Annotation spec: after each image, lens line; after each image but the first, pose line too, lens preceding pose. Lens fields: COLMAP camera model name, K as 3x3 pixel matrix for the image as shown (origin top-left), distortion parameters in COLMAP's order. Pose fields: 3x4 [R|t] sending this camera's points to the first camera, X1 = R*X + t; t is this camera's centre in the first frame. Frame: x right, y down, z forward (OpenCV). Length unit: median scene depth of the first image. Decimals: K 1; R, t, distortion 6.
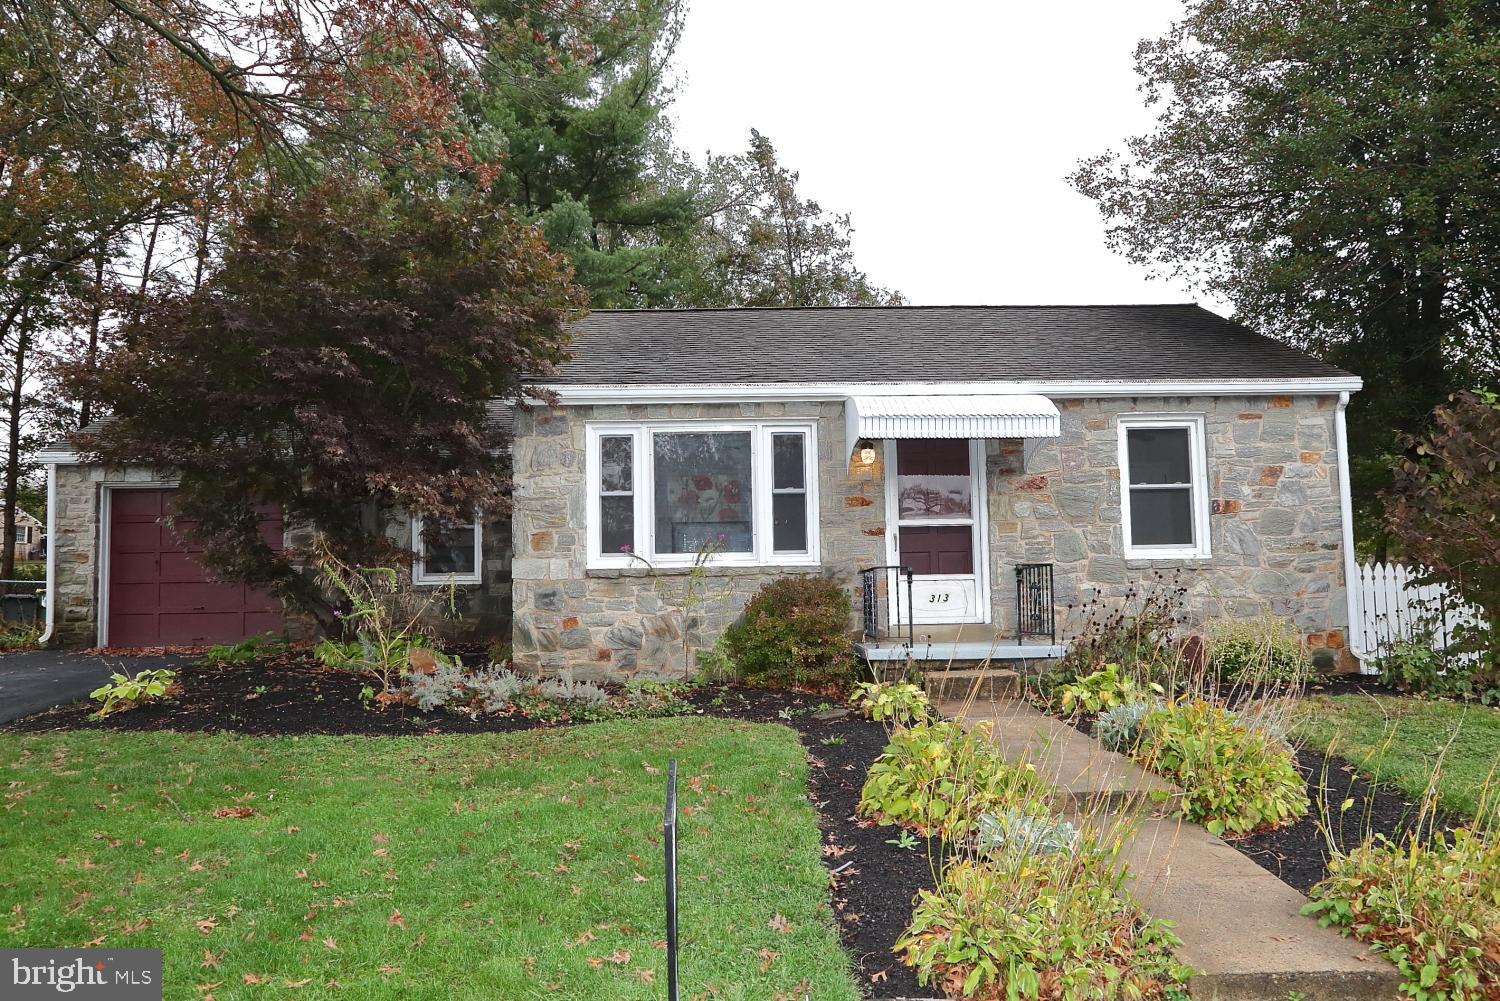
lens RADIAL K [[1194.3, 0, 750.0], [0, 1194.3, 500.5], [0, 0, 1]] dist [-0.034632, 0.001891]
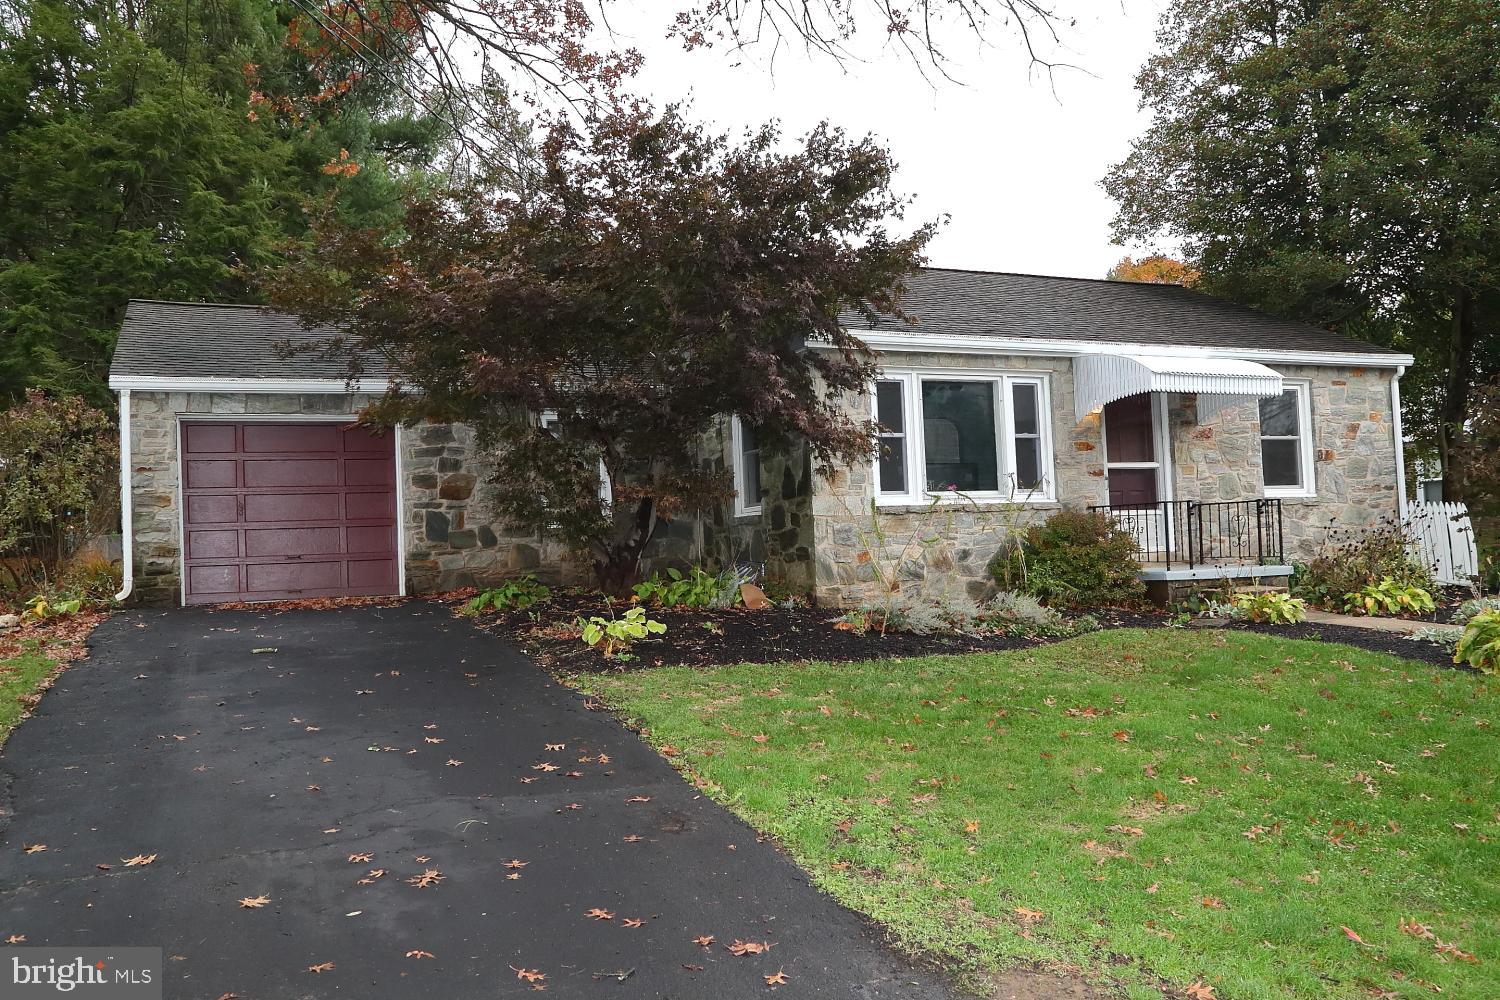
lens RADIAL K [[1229.3, 0, 750.0], [0, 1229.3, 500.0], [0, 0, 1]] dist [-0.012013, 0.001994]
pose [[0.930851, -0.000506, 0.365398, -0.630523], [-0.012465, 0.999373, 0.033136, 0.017049], [-0.365186, -0.035399, 0.930261, 0.025583]]
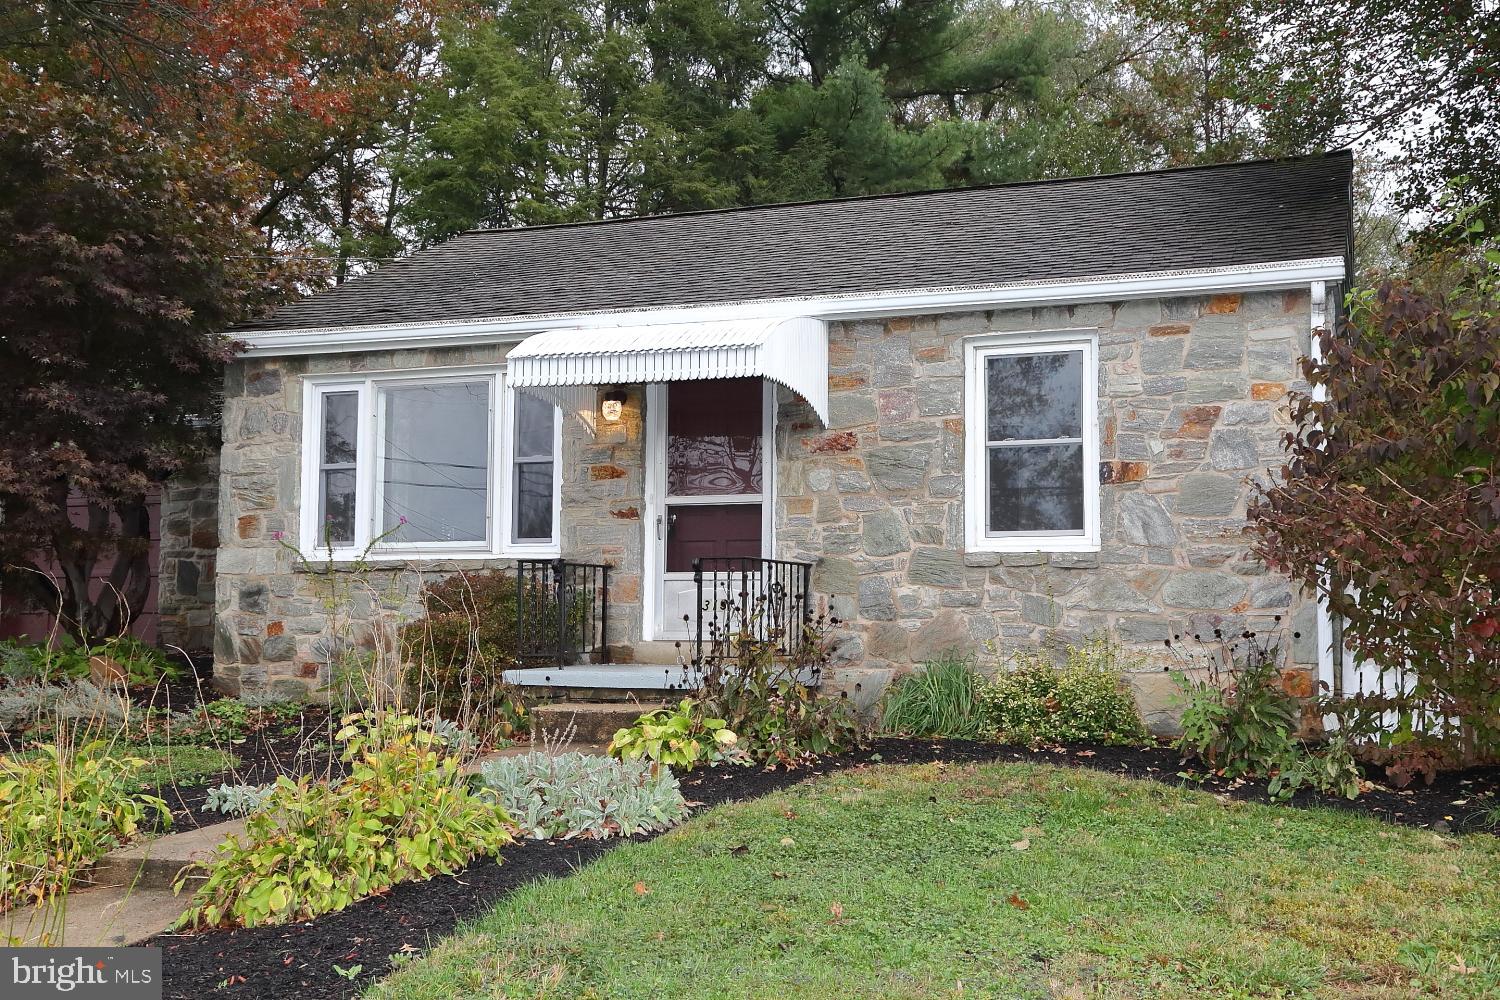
lens RADIAL K [[1647.5, 0, 750.0], [0, 1647.5, 500.0], [0, 0, 1]] dist [0.058289, -0.005362]
pose [[0.927563, -0.007651, -0.373589, 0.550232], [0.012754, 0.999856, 0.011190, 0.007735], [0.373450, -0.015144, 0.927527, 0.087958]]
